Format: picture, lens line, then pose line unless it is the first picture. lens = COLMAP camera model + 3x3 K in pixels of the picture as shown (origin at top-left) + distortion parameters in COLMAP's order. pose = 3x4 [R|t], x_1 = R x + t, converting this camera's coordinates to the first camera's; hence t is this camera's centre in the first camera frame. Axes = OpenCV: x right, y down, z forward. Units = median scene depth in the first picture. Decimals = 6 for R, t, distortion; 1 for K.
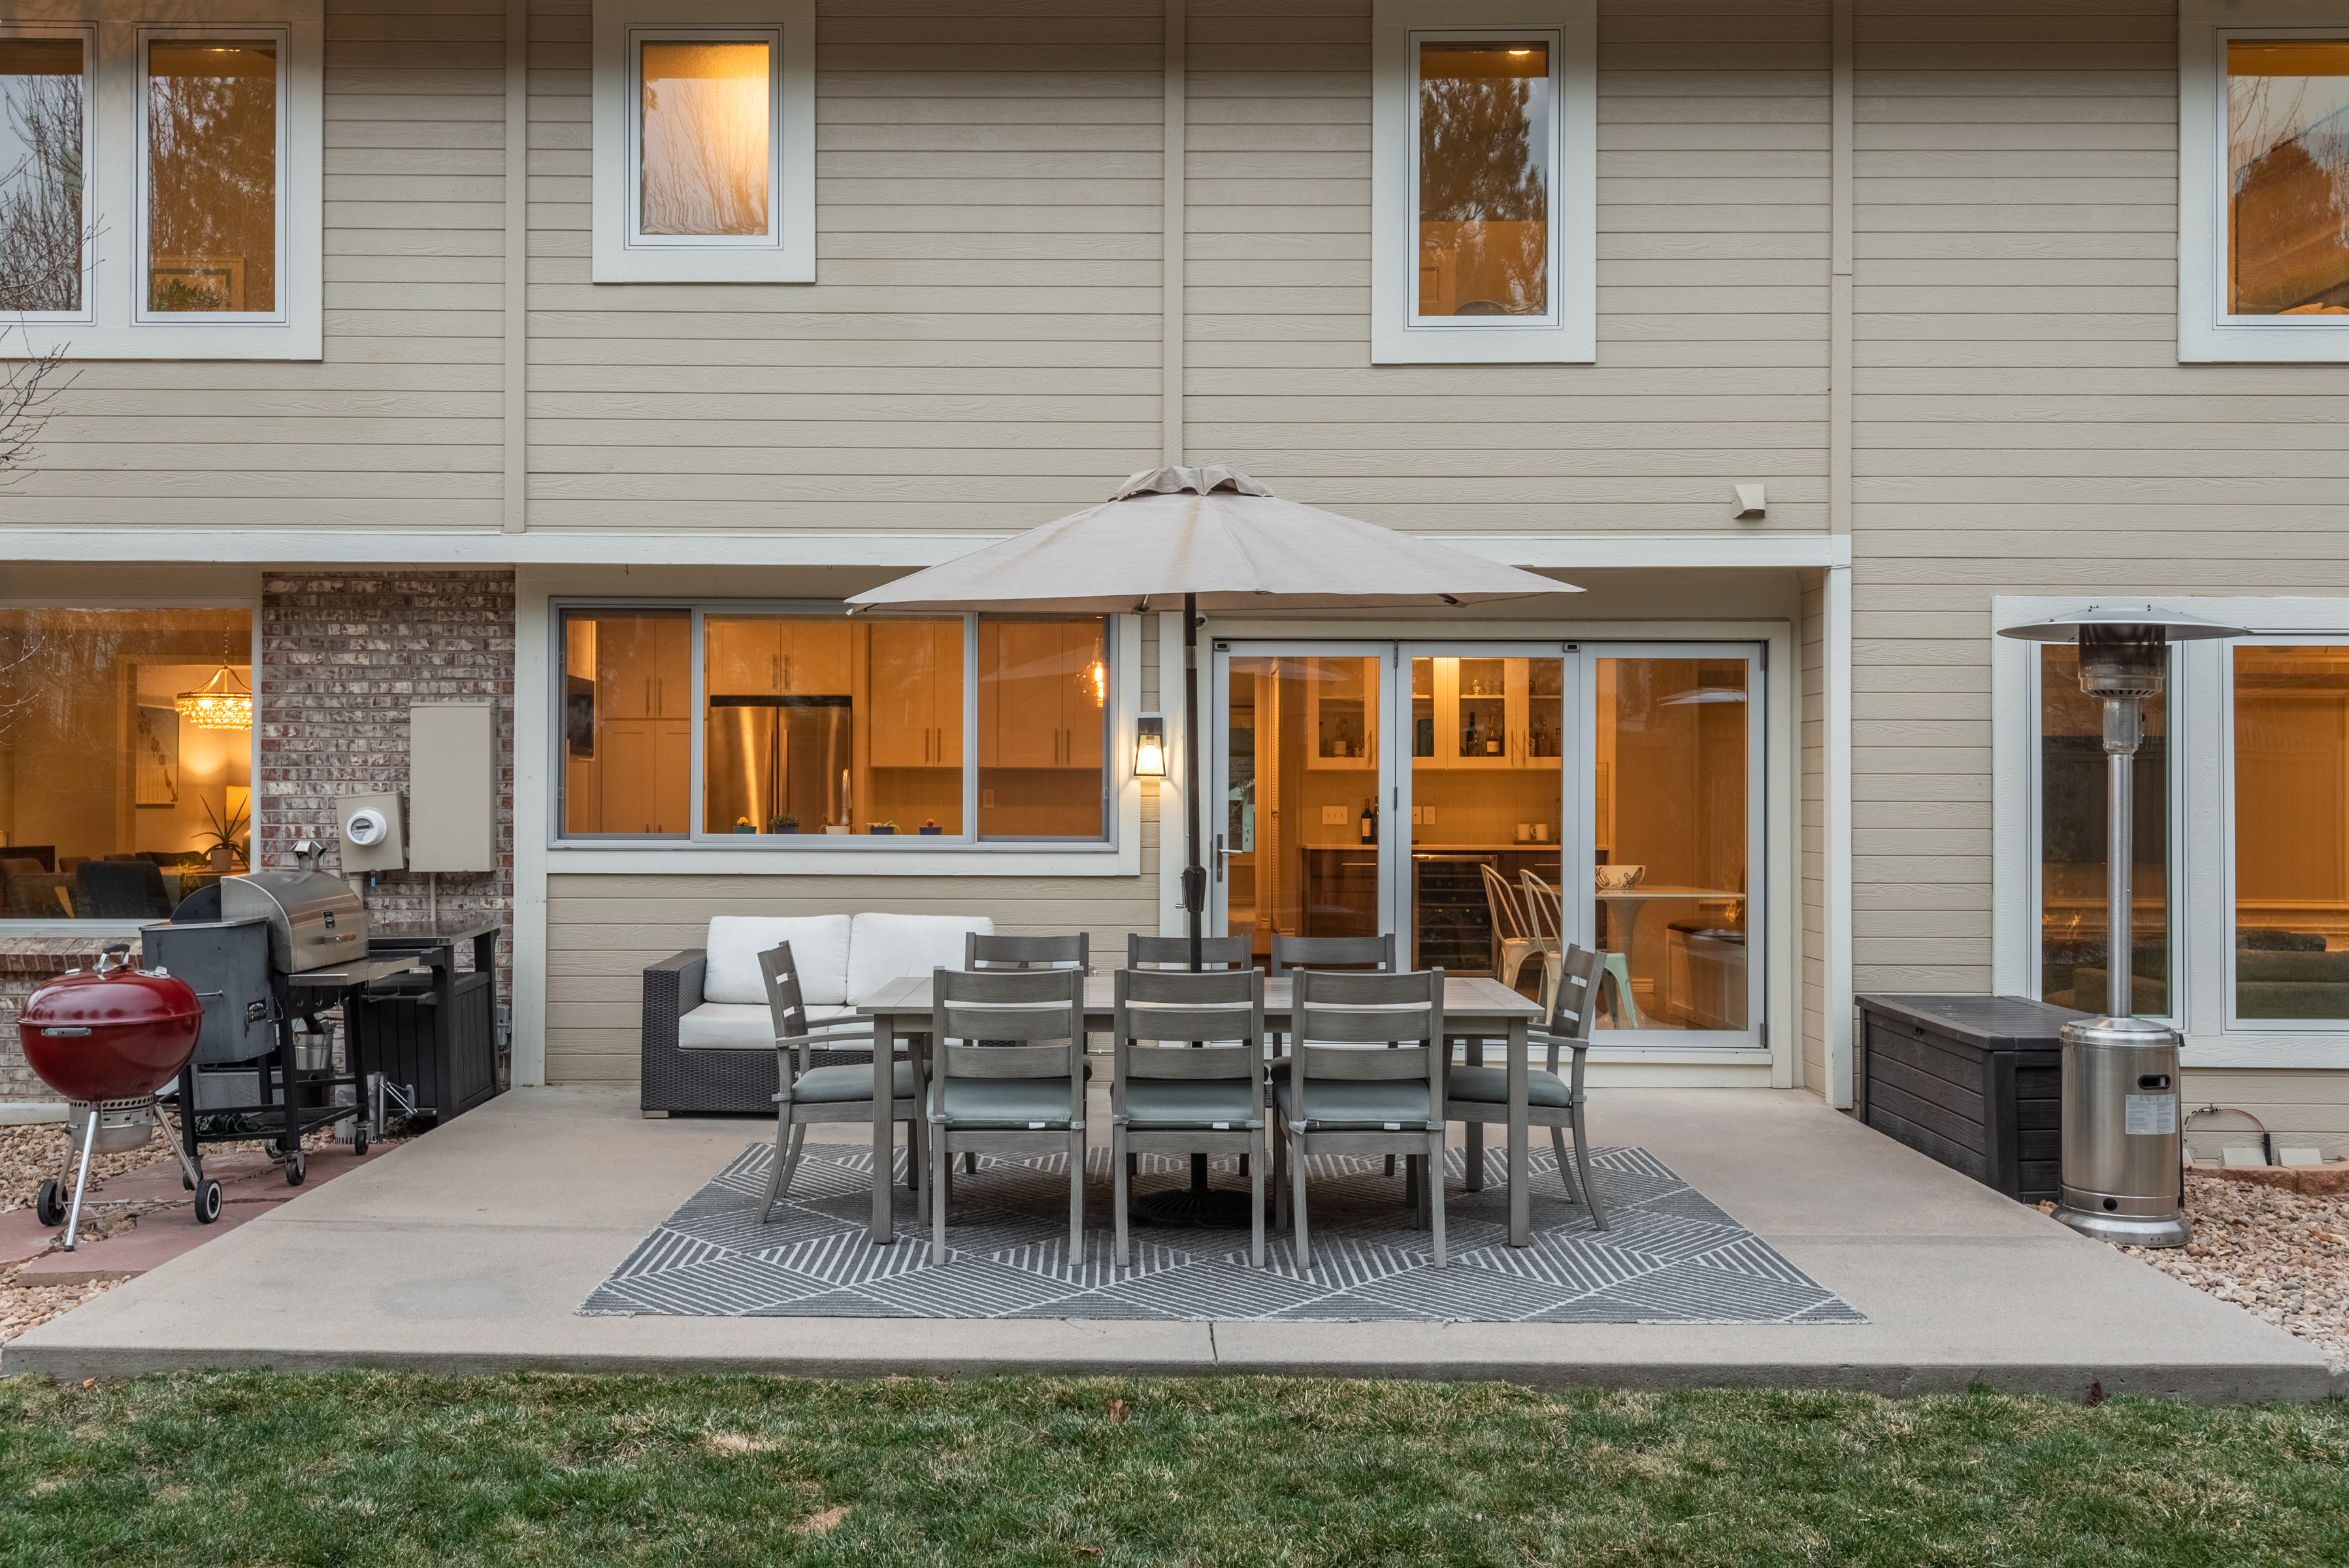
lens RADIAL K [[2048.8, 0, 1178.9], [0, 2048.8, 771.6], [0, 0, 1]] dist [0.026462, -0.008890]
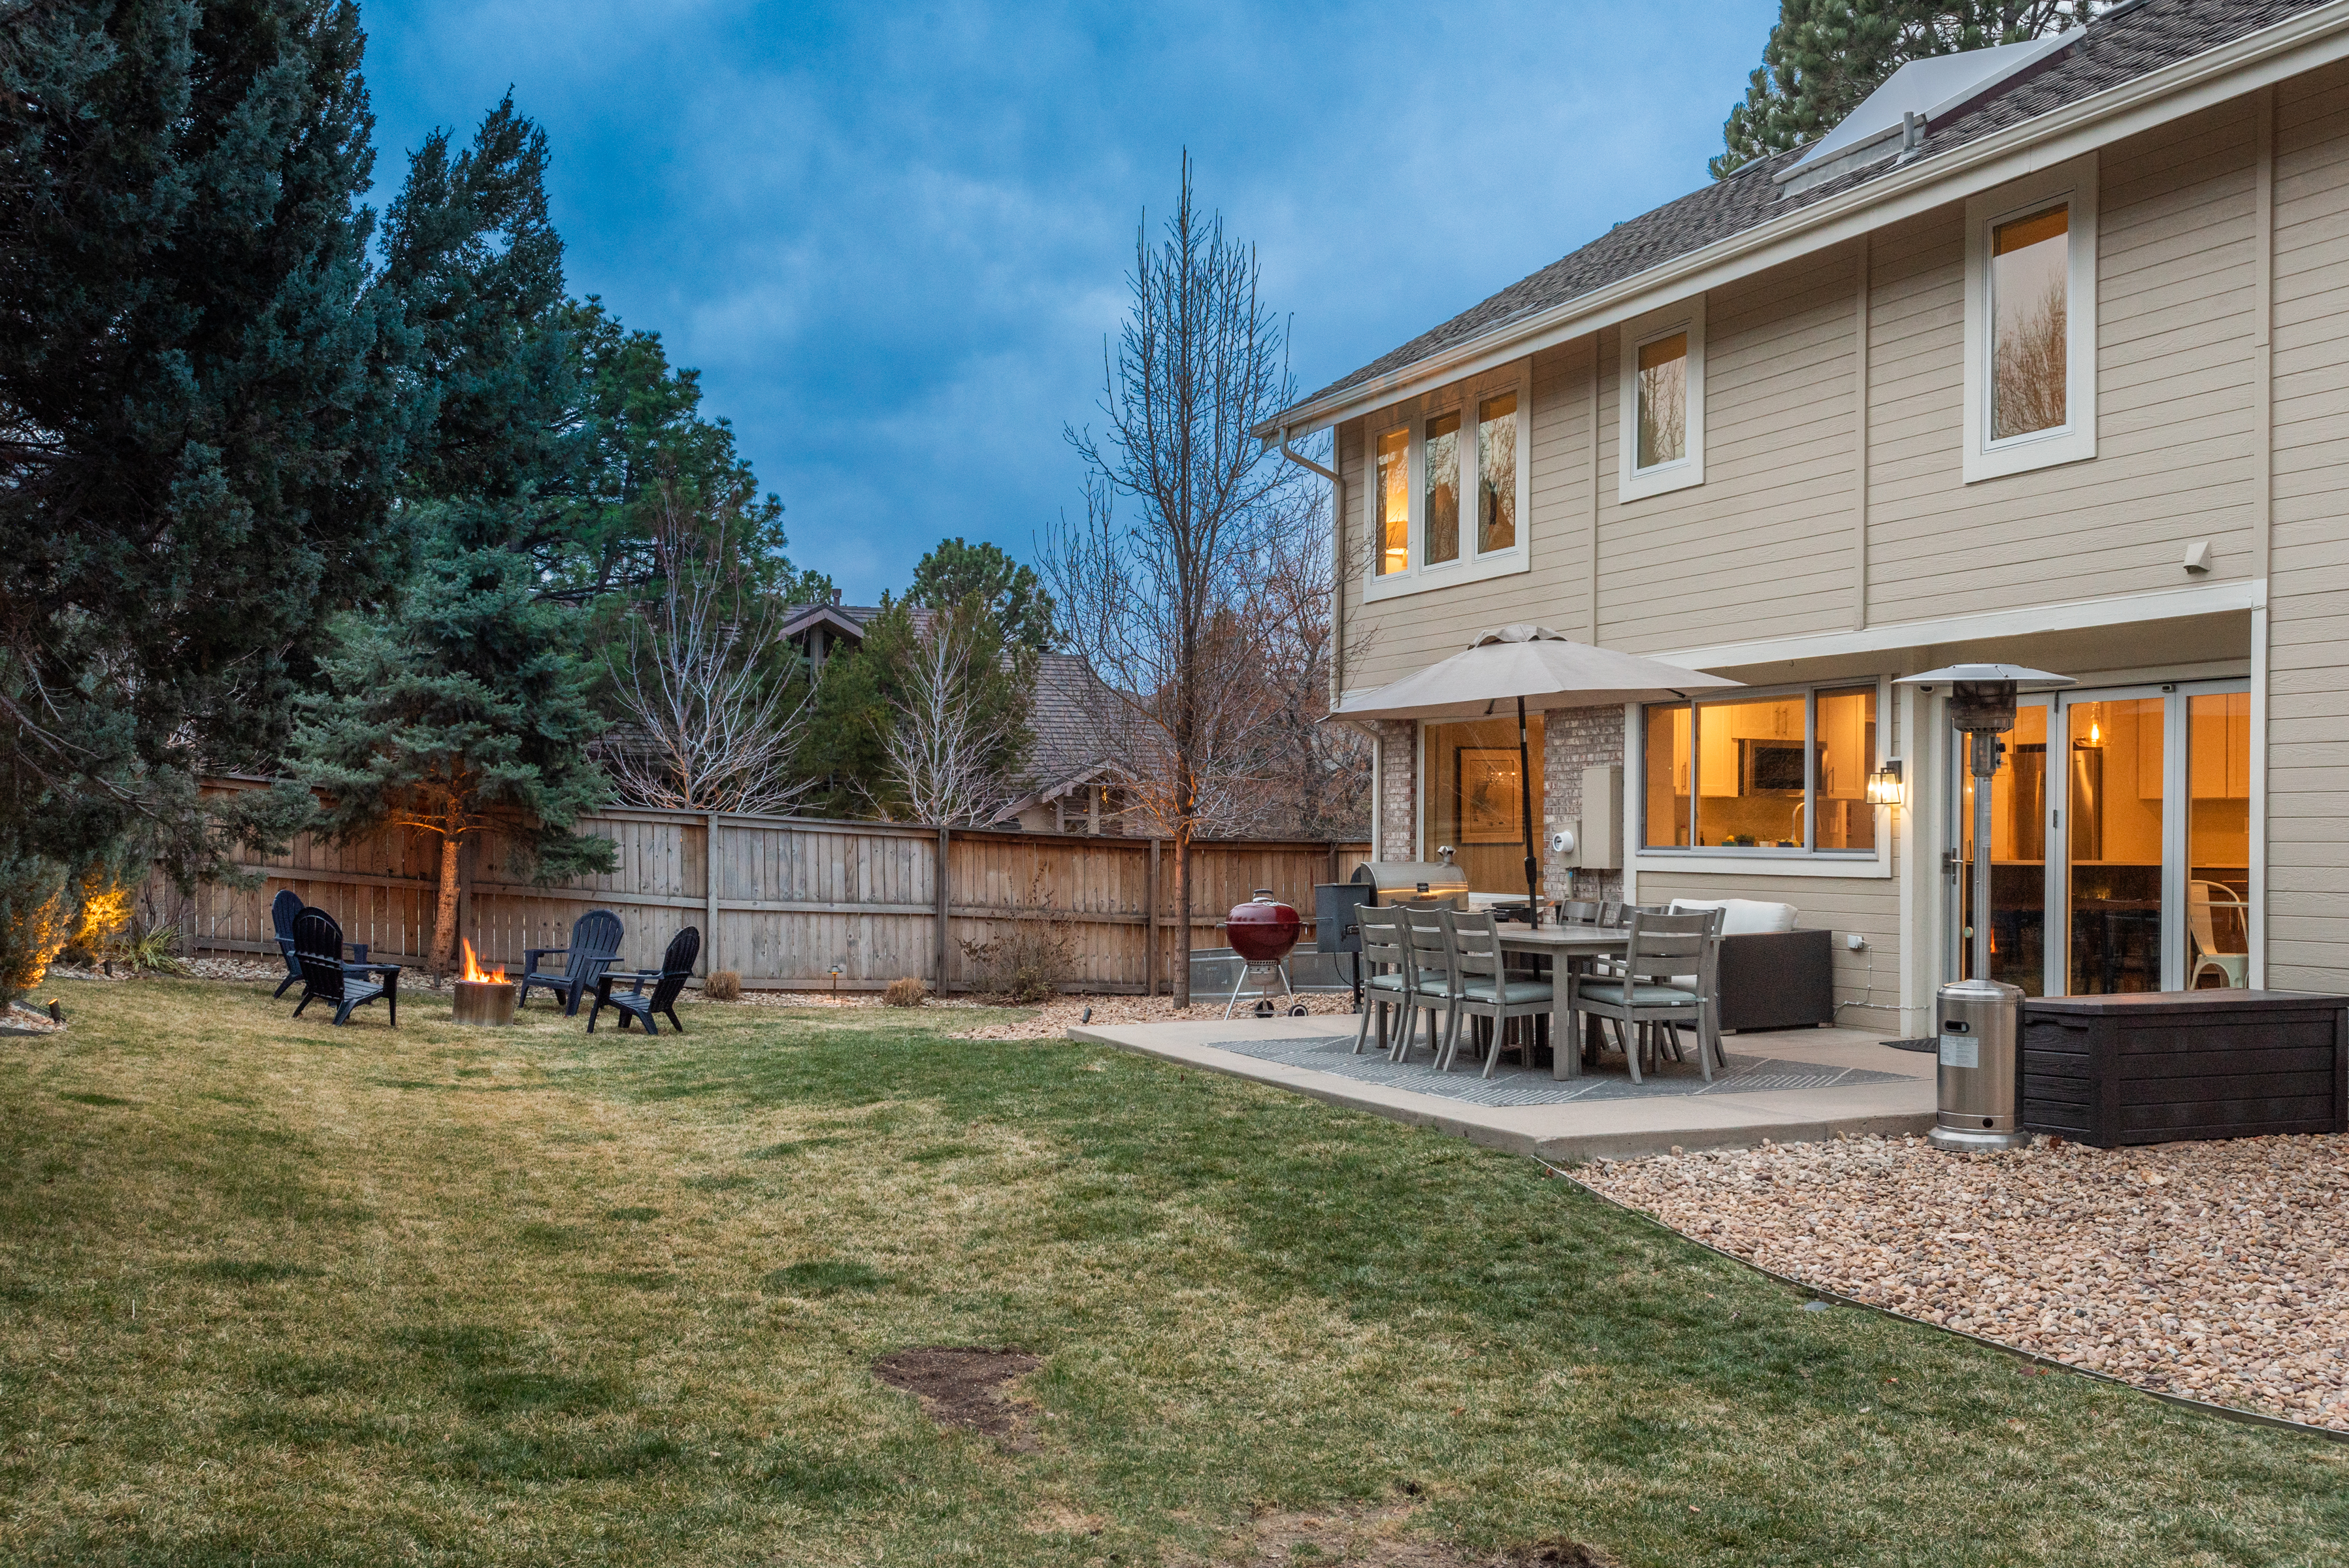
lens RADIAL K [[2492.7, 0, 1178.7], [0, 2492.7, 796.9], [0, 0, 1]] dist [0.029332, 0.000000]
pose [[0.376823, -0.017702, -0.926116, 1.358210], [0.010696, 0.999834, -0.014759, 0.016743], [0.926224, -0.004345, 0.376950, -0.057280]]
